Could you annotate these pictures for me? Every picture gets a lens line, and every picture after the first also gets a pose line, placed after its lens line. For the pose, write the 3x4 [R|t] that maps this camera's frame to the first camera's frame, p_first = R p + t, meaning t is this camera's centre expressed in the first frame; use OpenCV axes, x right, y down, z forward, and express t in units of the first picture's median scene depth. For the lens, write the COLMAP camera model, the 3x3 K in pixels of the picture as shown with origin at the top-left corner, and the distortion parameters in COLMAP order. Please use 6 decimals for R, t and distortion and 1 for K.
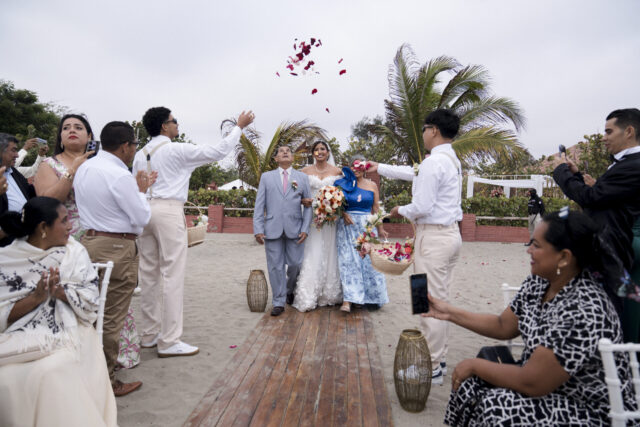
lens RADIAL K [[449.7, 0, 320.0], [0, 449.7, 213.5], [0, 0, 1]] dist [-0.123462, 0.102118]
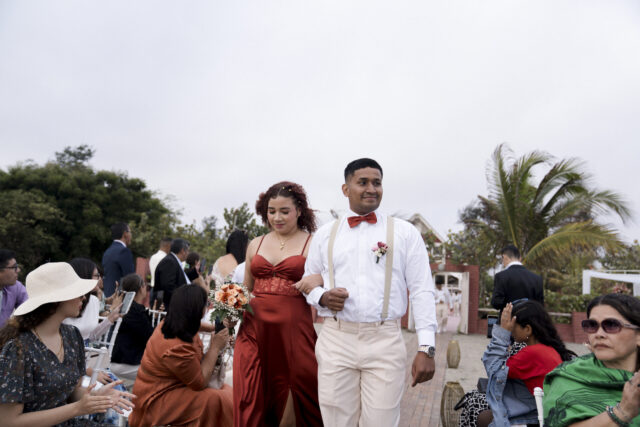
lens RADIAL K [[505.7, 0, 320.0], [0, 505.7, 213.5], [0, 0, 1]] dist [-0.049036, 0.004294]
pose [[0.979462, 0.001451, -0.201624, 0.020114], [-0.038219, 0.983182, -0.178587, 0.005553], [0.197974, 0.182625, 0.963044, -0.145432]]
